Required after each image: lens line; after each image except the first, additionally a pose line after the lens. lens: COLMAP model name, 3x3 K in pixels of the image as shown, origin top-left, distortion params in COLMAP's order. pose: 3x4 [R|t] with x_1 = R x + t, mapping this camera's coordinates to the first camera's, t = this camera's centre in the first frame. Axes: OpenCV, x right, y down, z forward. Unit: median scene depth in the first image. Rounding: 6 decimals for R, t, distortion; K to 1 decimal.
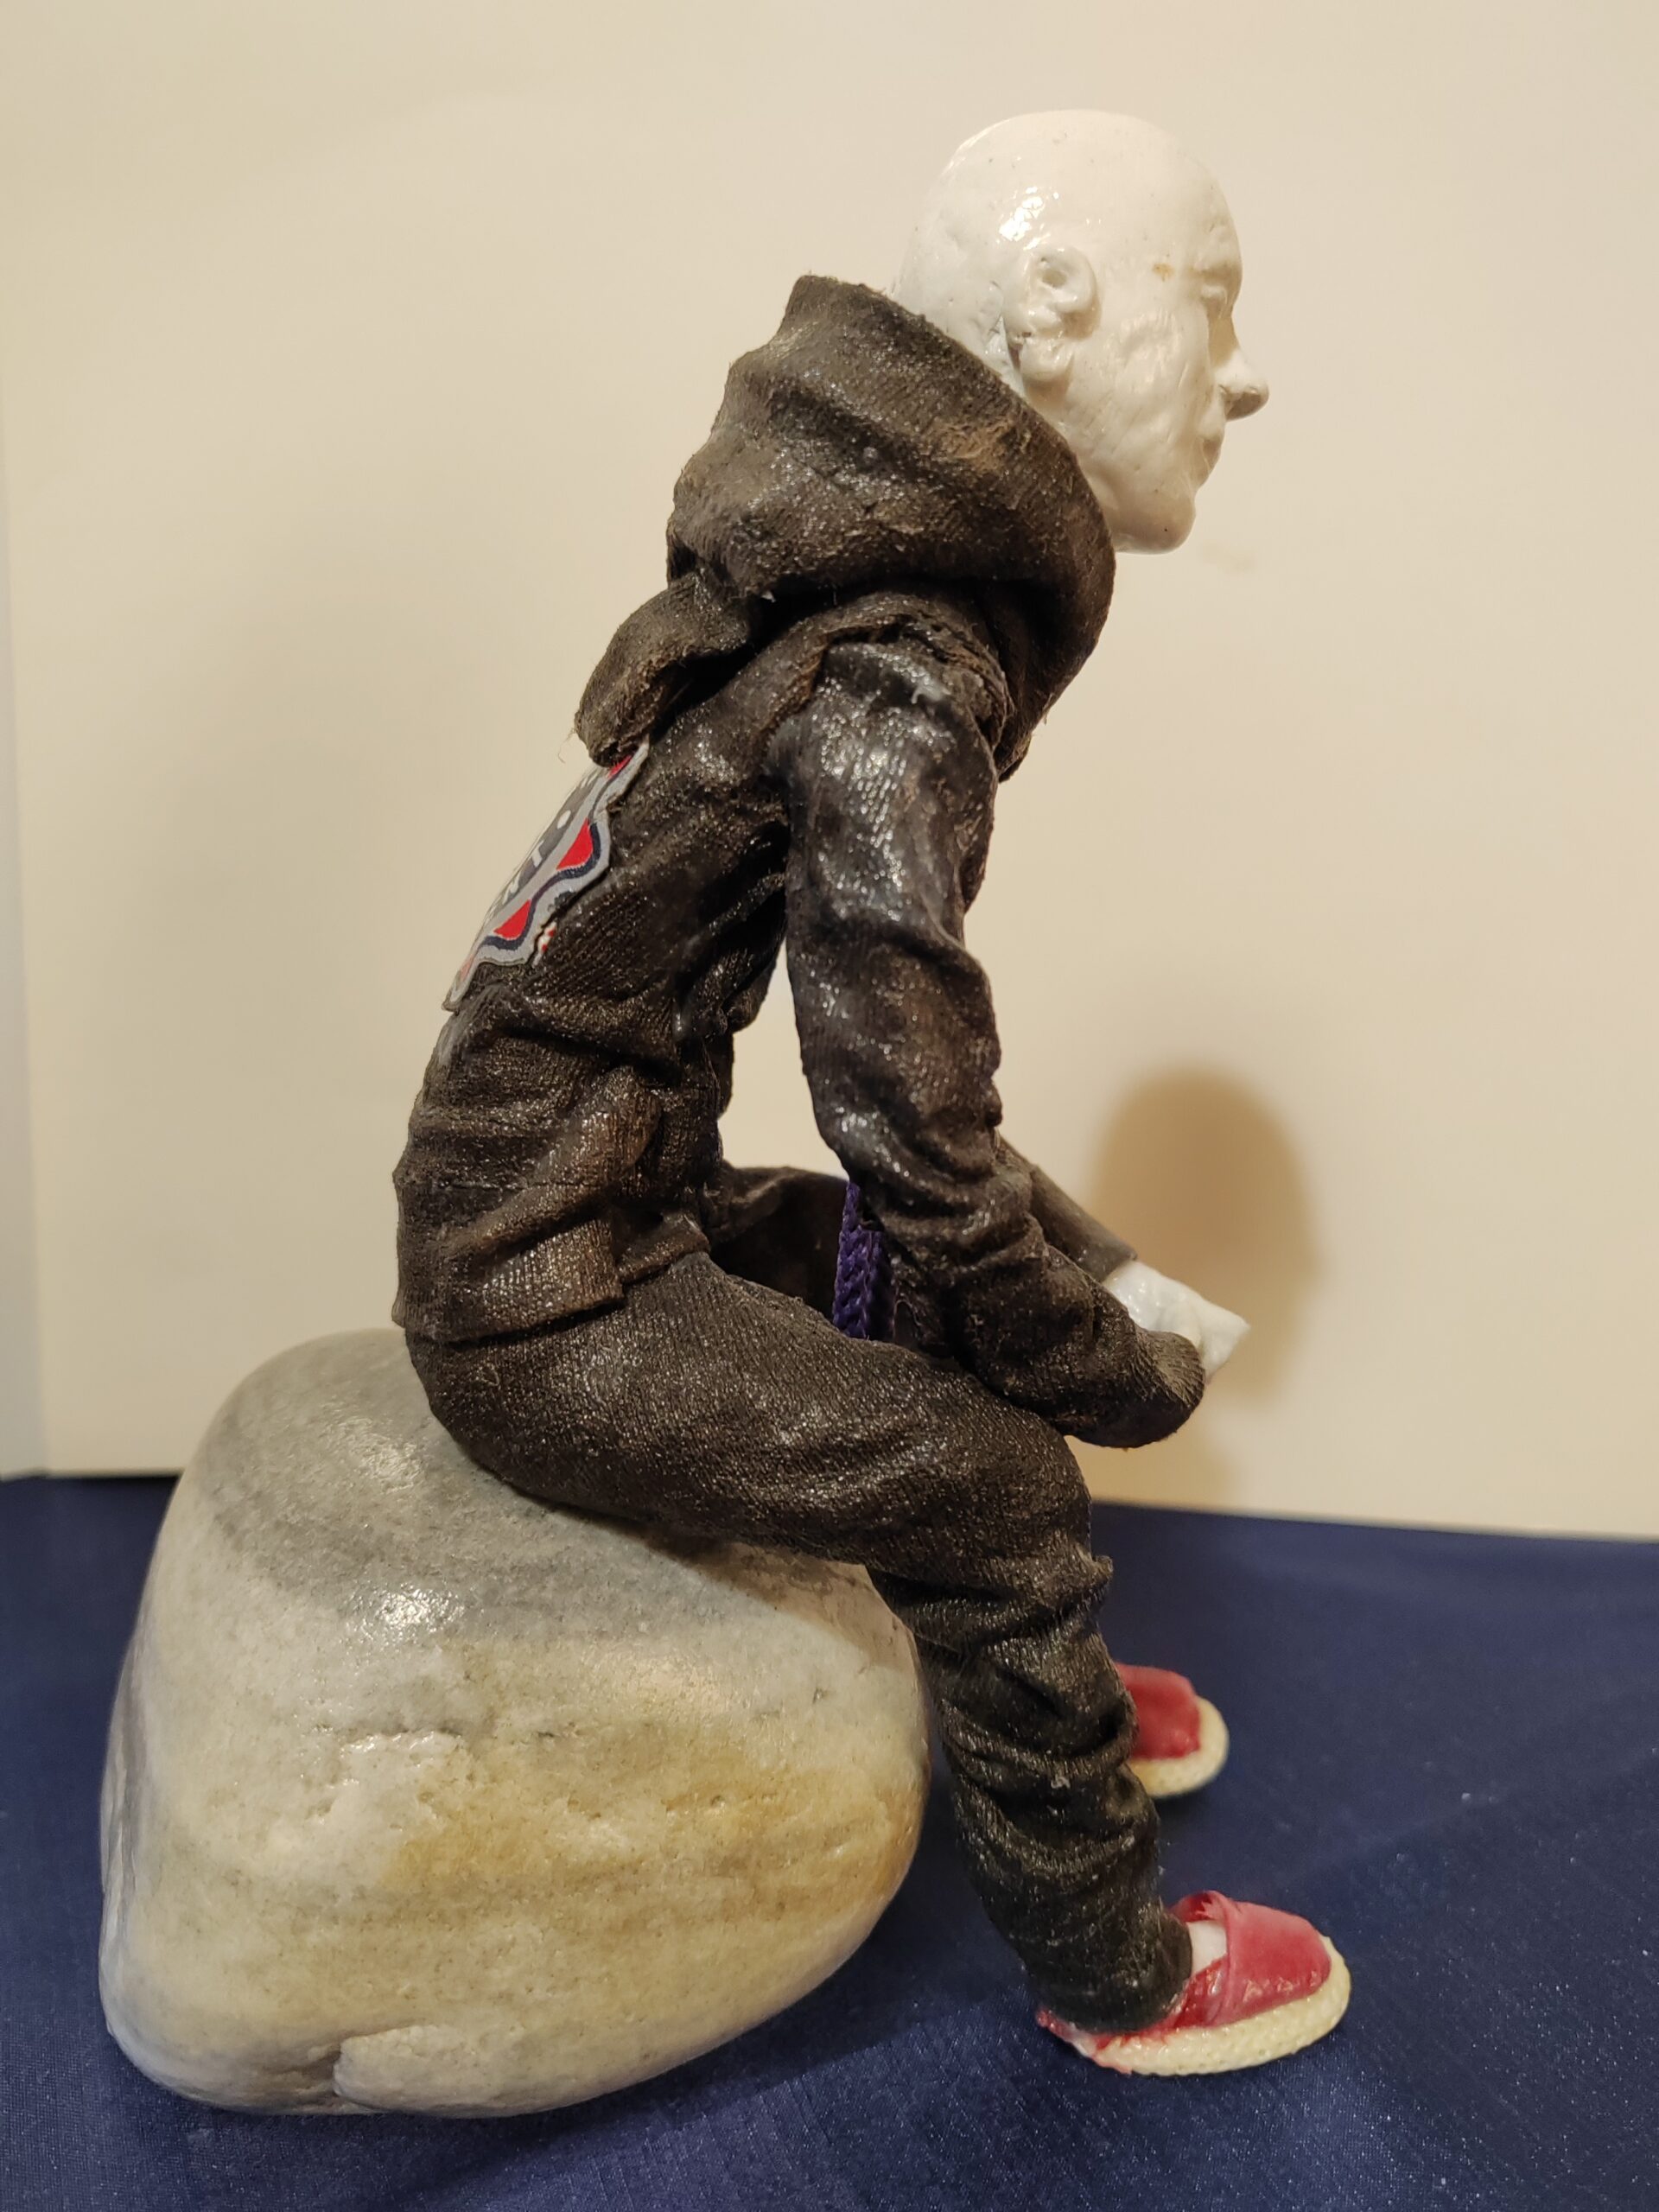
lens RADIAL K [[1704.9, 0, 825.5], [0, 1704.9, 1108.5], [0, 0, 1]] dist [-0.050210, 0.043797]
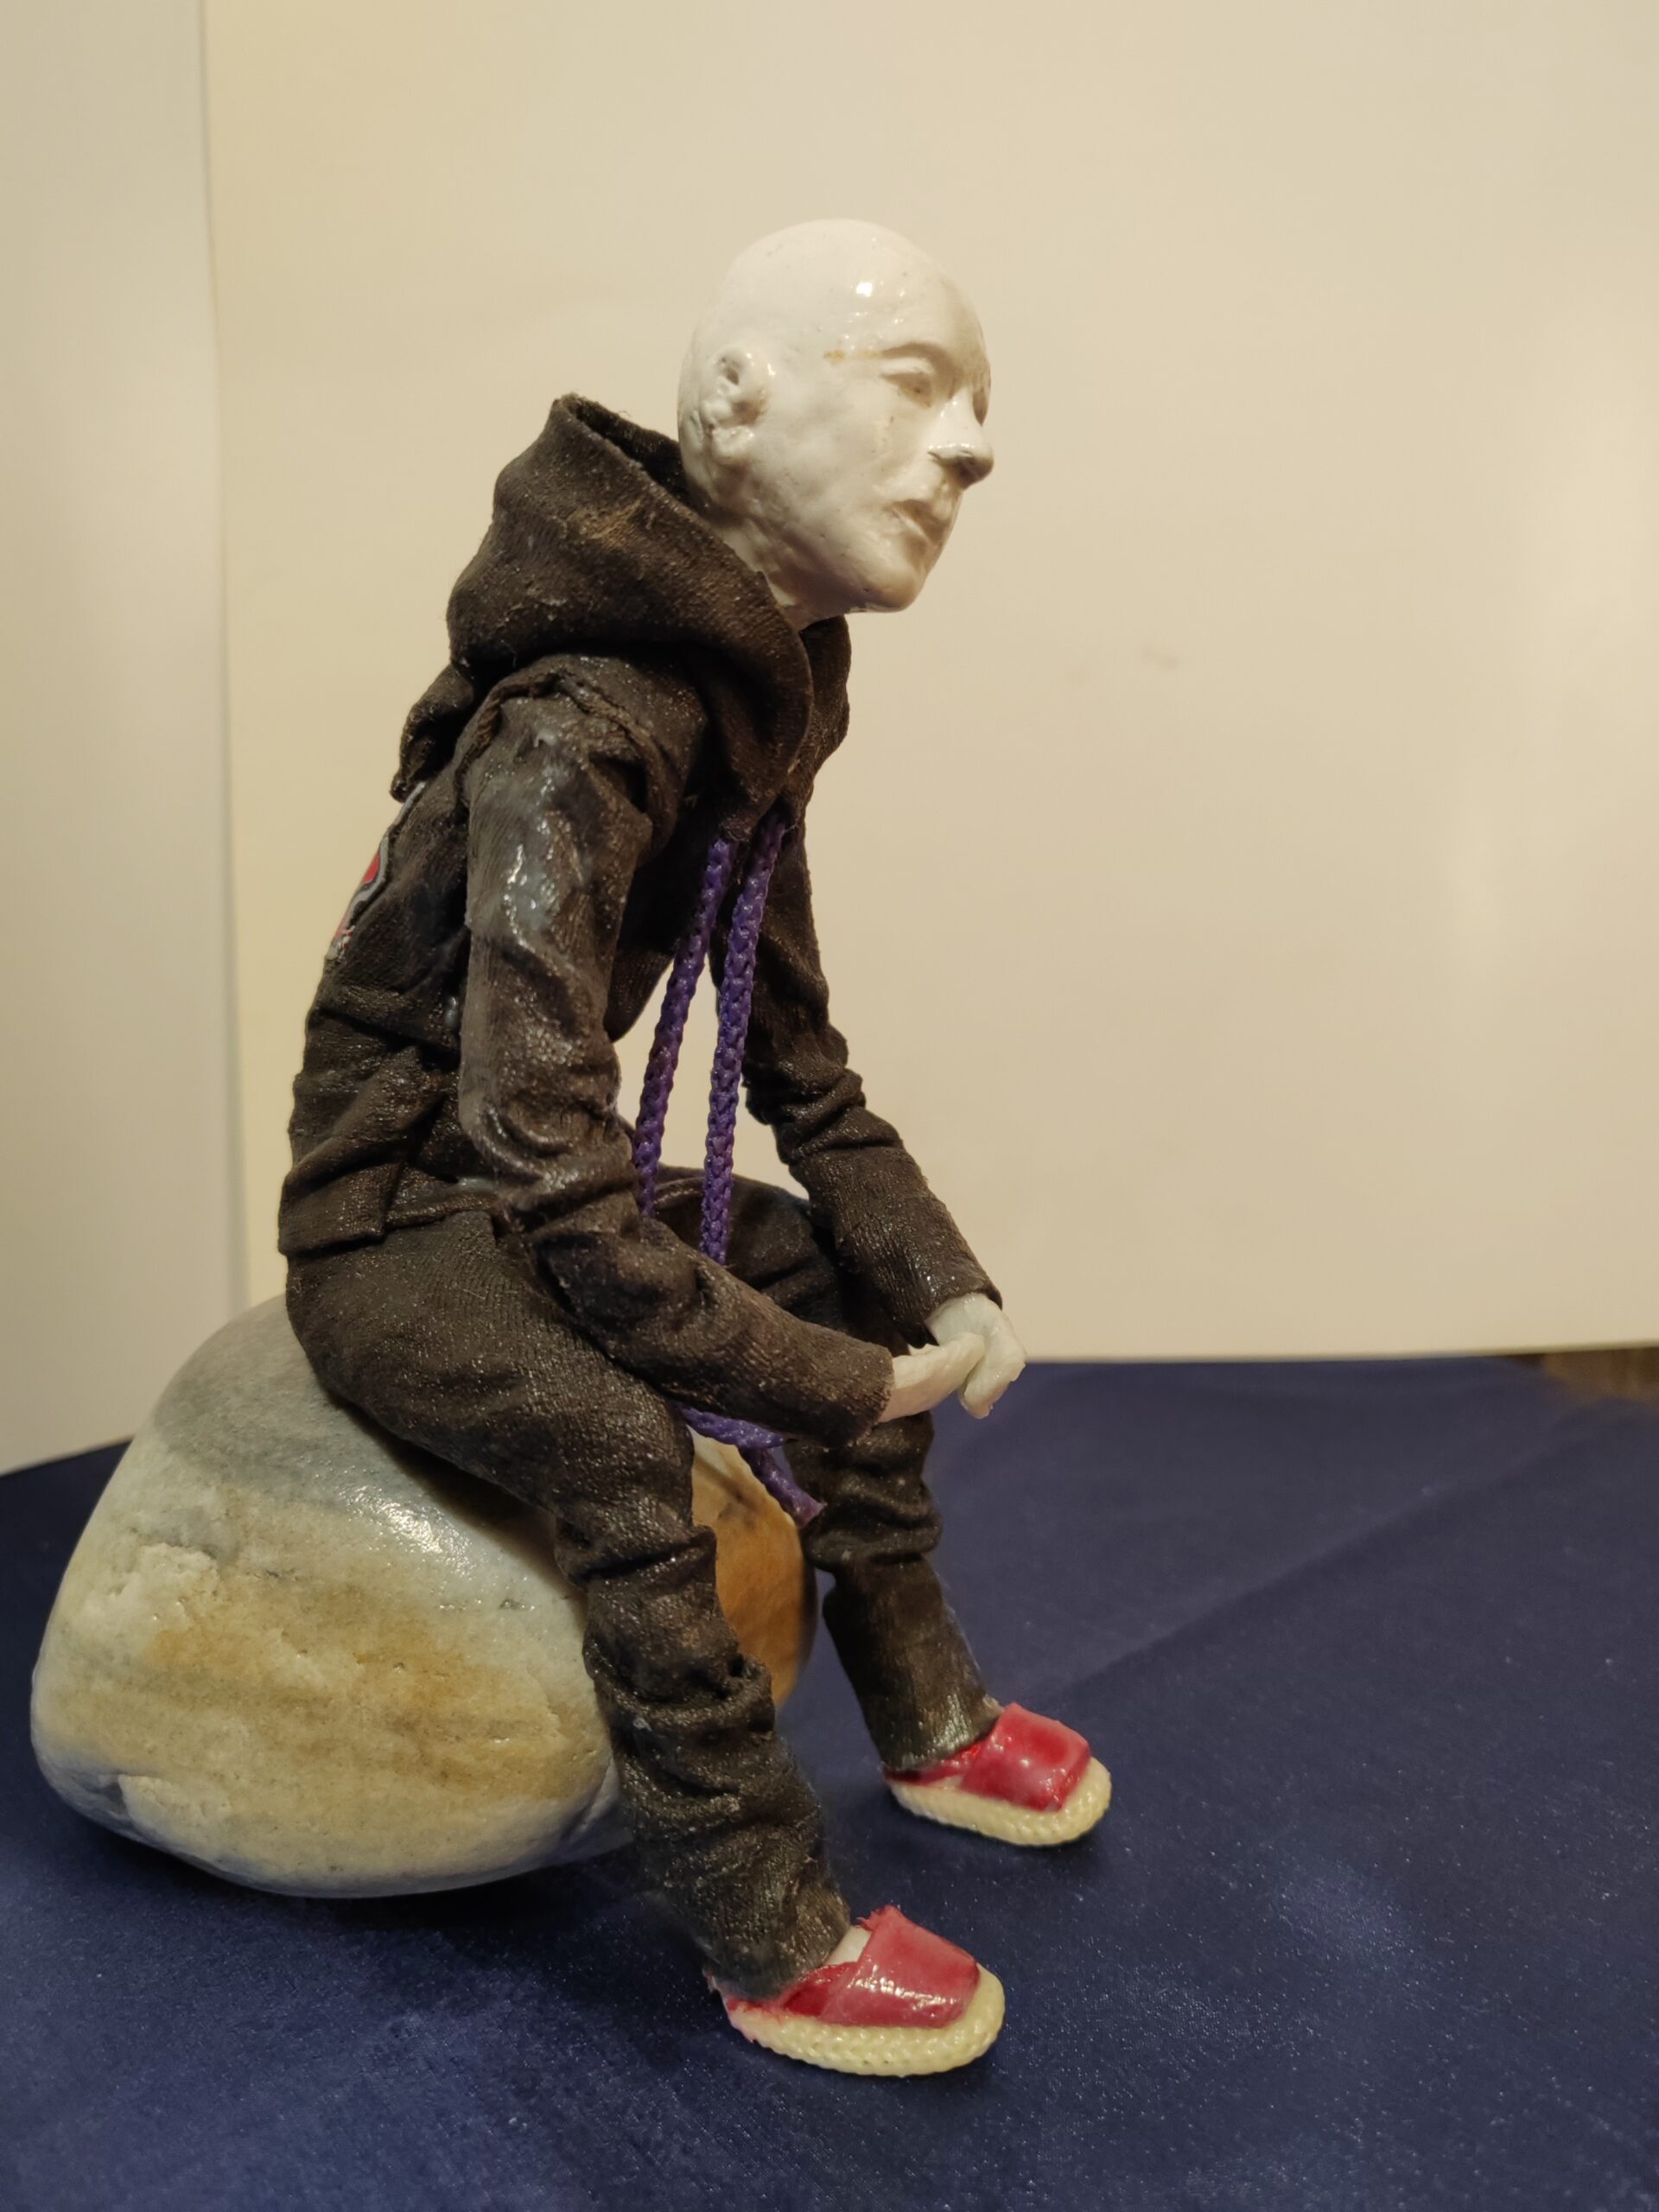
lens RADIAL K [[1704.9, 0, 845.3], [0, 1704.9, 1105.8], [0, 0, 1]] dist [-0.050210, 0.043797]
pose [[0.893168, 0.085906, -0.441442, 0.727759], [-0.106786, 0.994025, -0.022620, 0.011971], [0.436861, 0.067343, 0.897005, 0.048579]]
